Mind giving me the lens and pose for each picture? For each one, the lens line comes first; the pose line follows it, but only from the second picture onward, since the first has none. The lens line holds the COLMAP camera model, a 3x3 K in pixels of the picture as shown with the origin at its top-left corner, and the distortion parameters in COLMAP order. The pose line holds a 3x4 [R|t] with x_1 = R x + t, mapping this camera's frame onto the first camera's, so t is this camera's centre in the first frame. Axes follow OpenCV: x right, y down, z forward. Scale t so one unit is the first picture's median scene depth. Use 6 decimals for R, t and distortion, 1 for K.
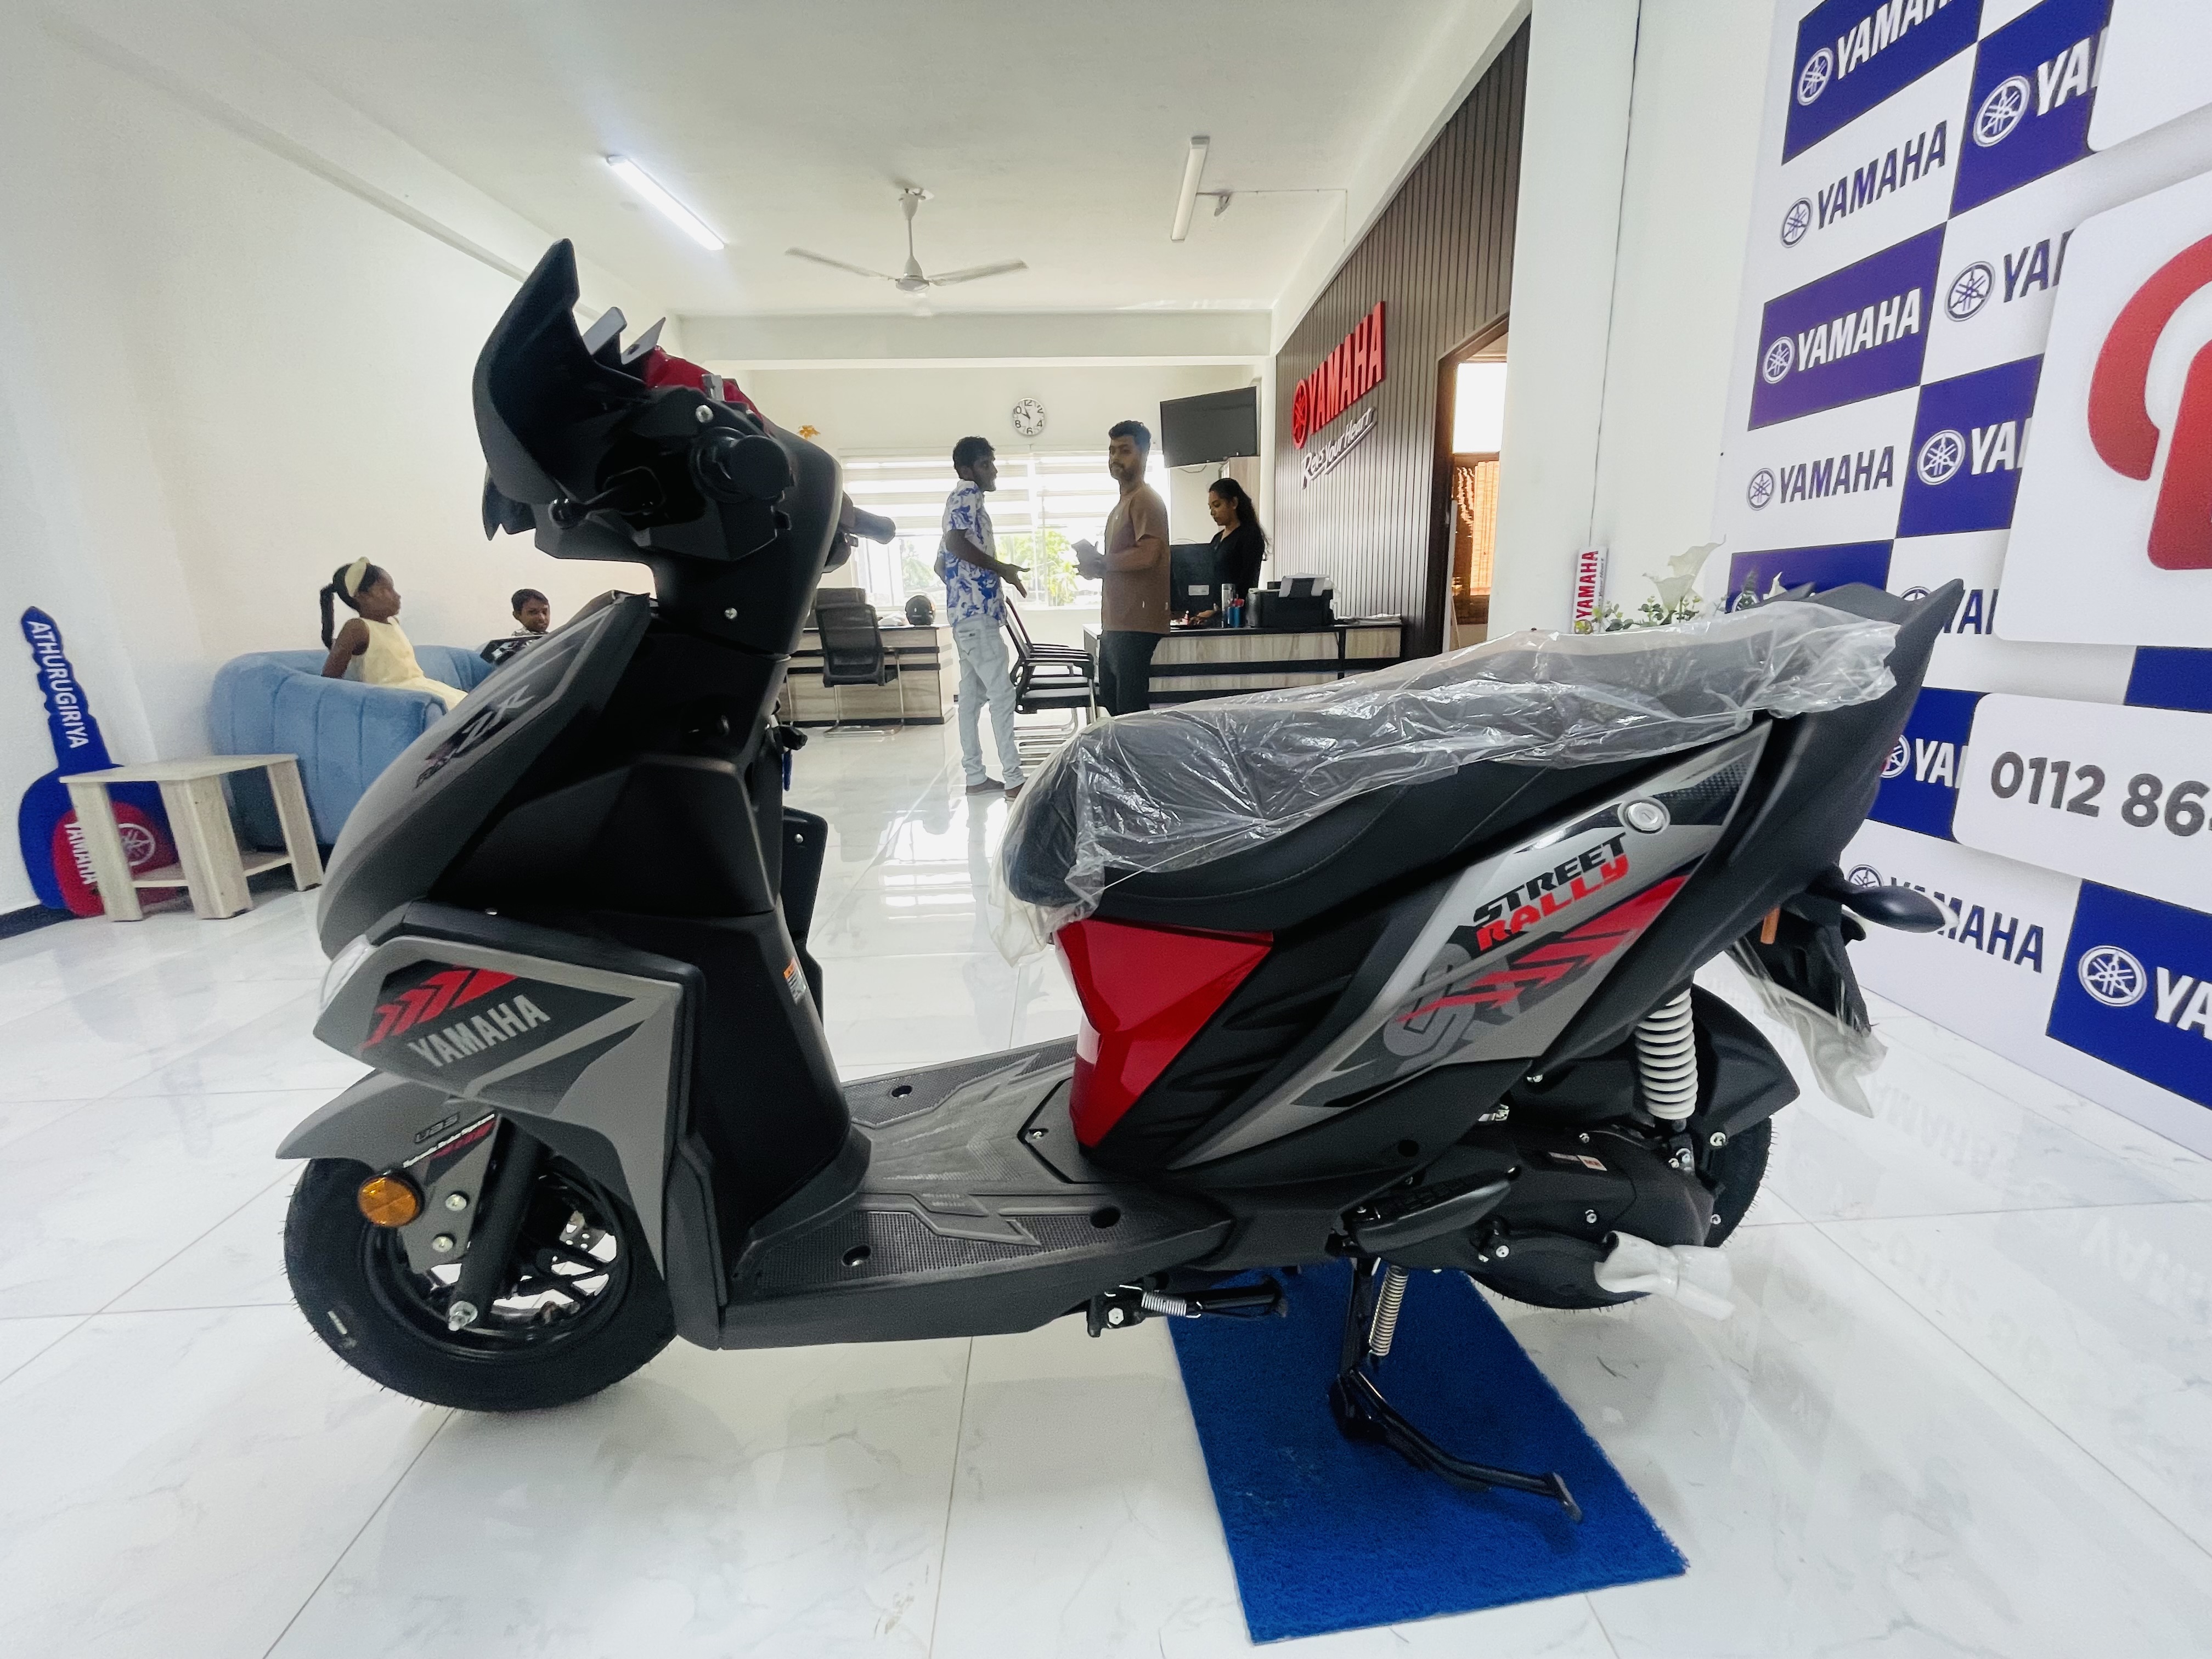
lens RADIAL K [[895.4, 0, 1112.4], [0, 895.4, 829.0], [0, 0, 1]] dist [-0.002861, 0.000469]
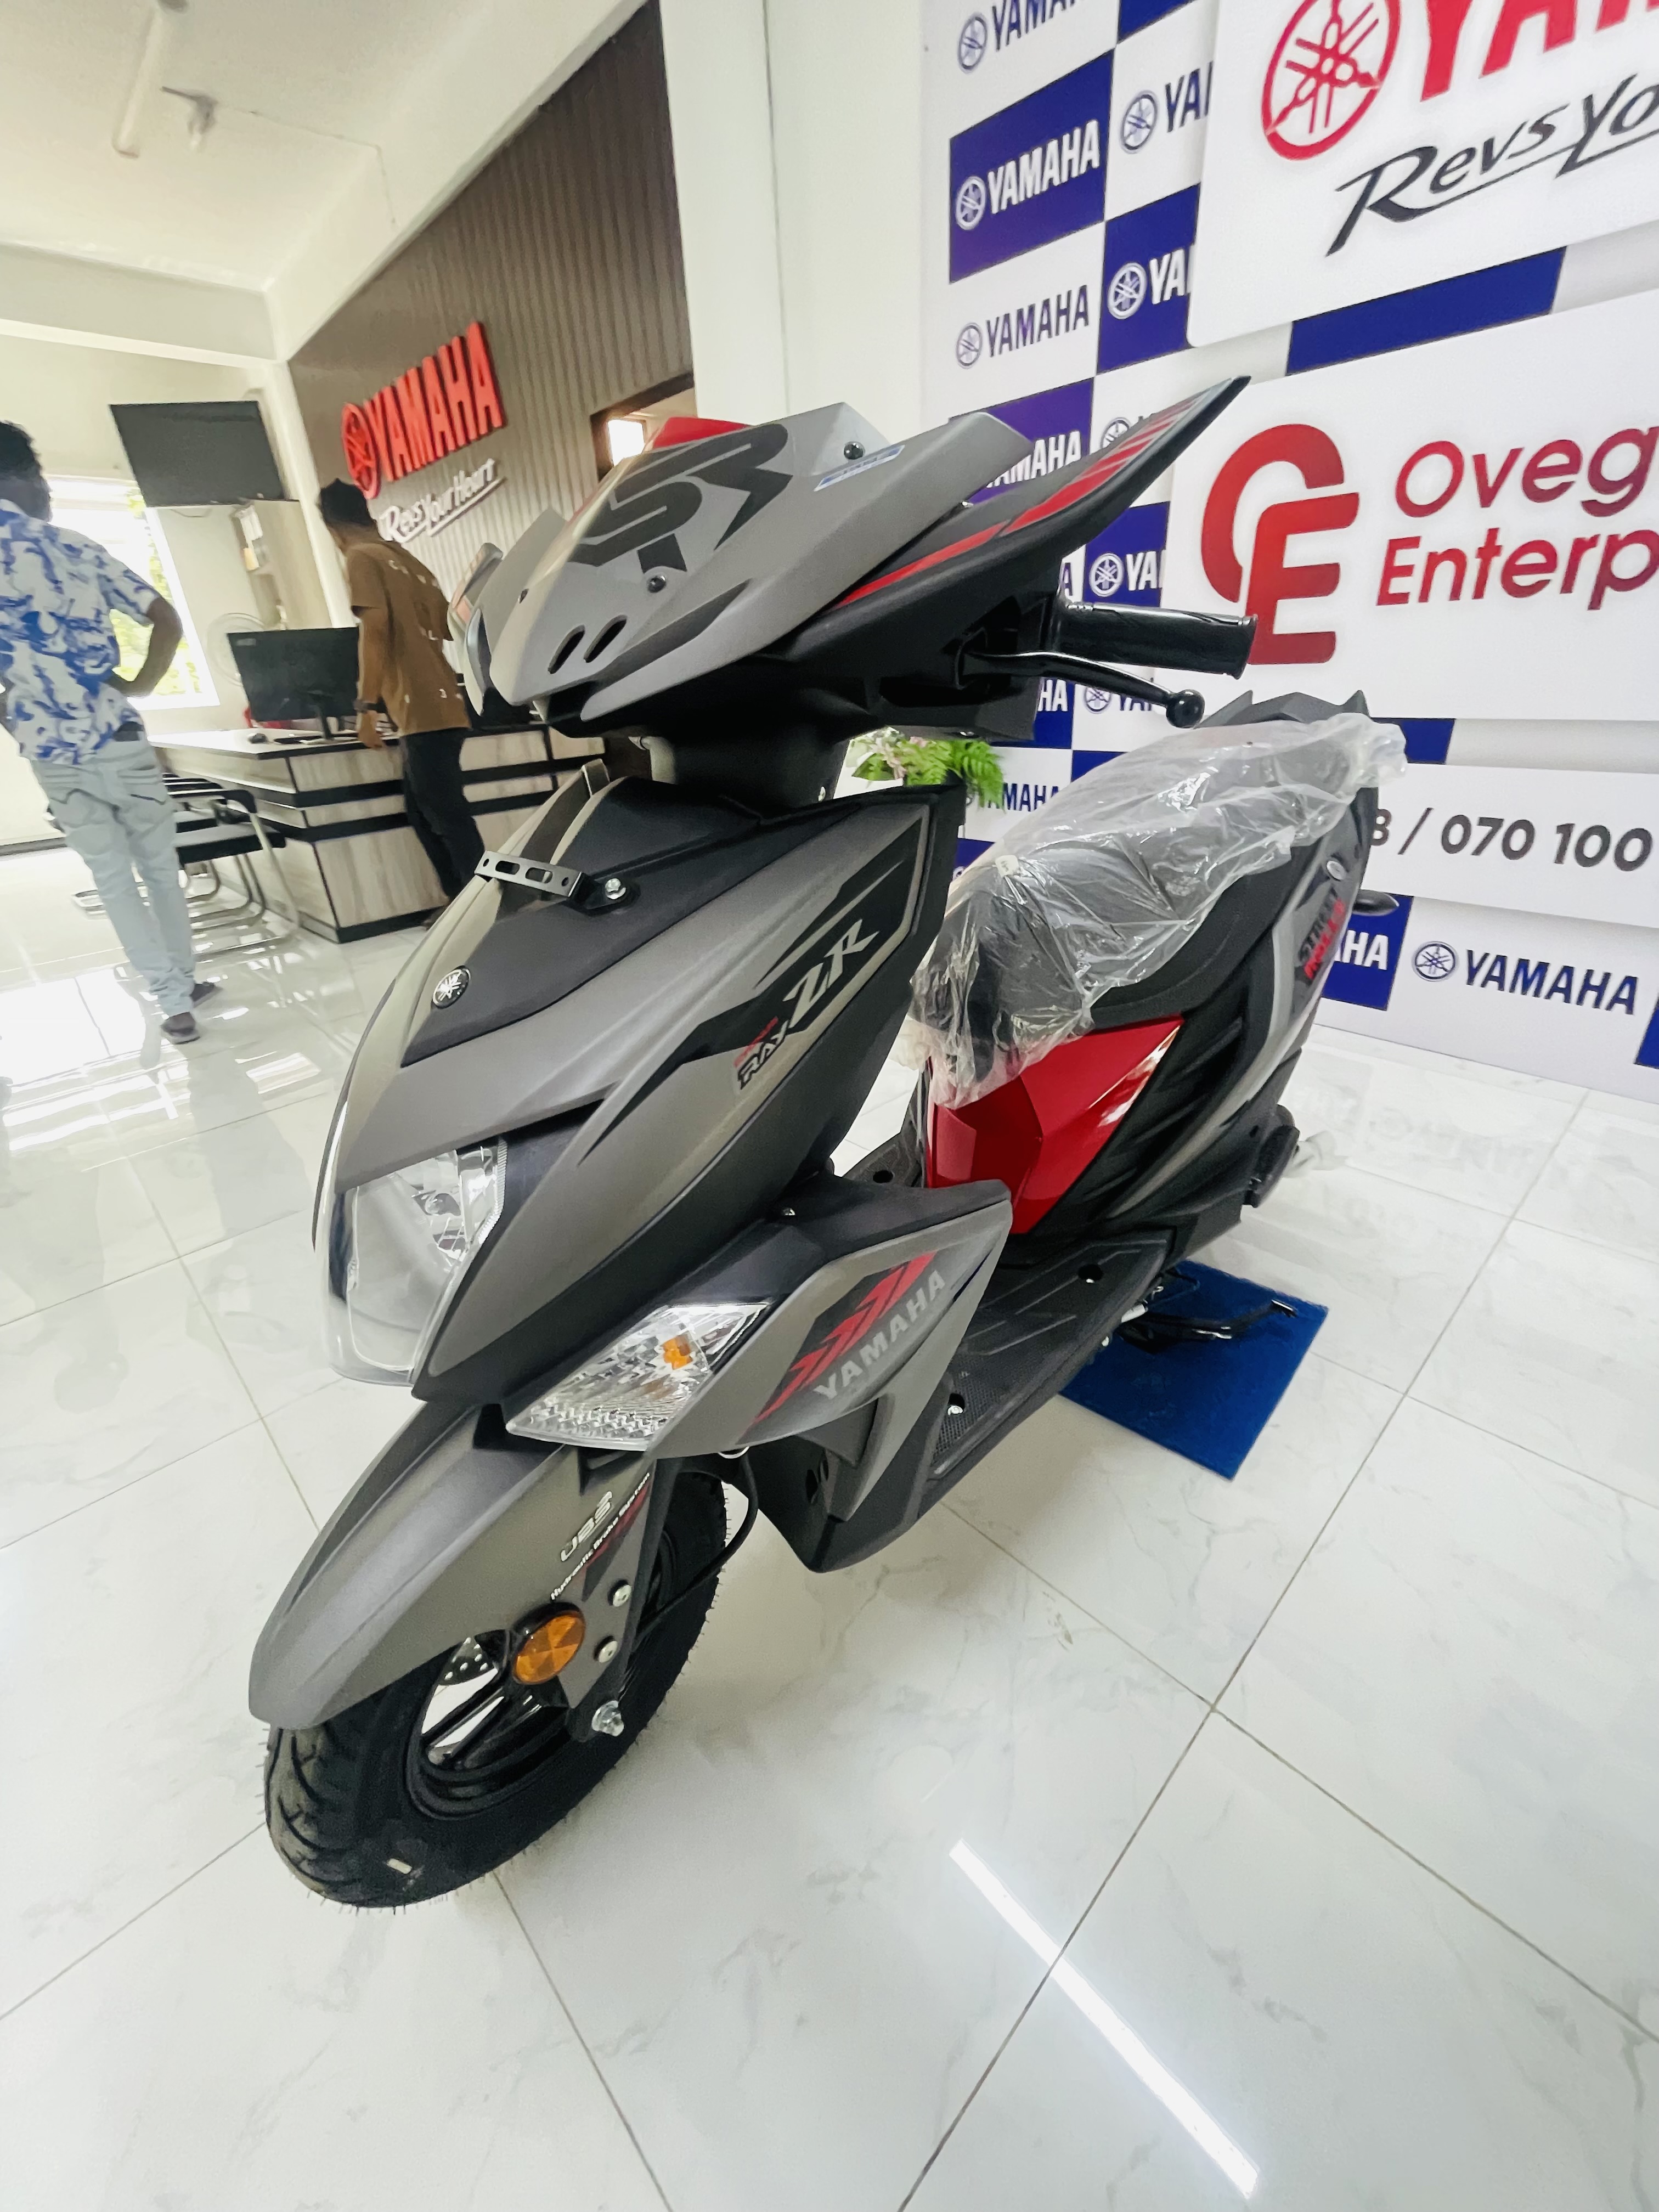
lens RADIAL K [[895.4, 0, 820.4], [0, 895.4, 1108.7], [0, 0, 1]] dist [-0.002861, 0.000469]
pose [[0.750994, -0.309977, 0.583028, -0.485717], [0.188994, 0.946930, 0.260011, -0.085926], [-0.632684, -0.085078, 0.769723, 0.163512]]
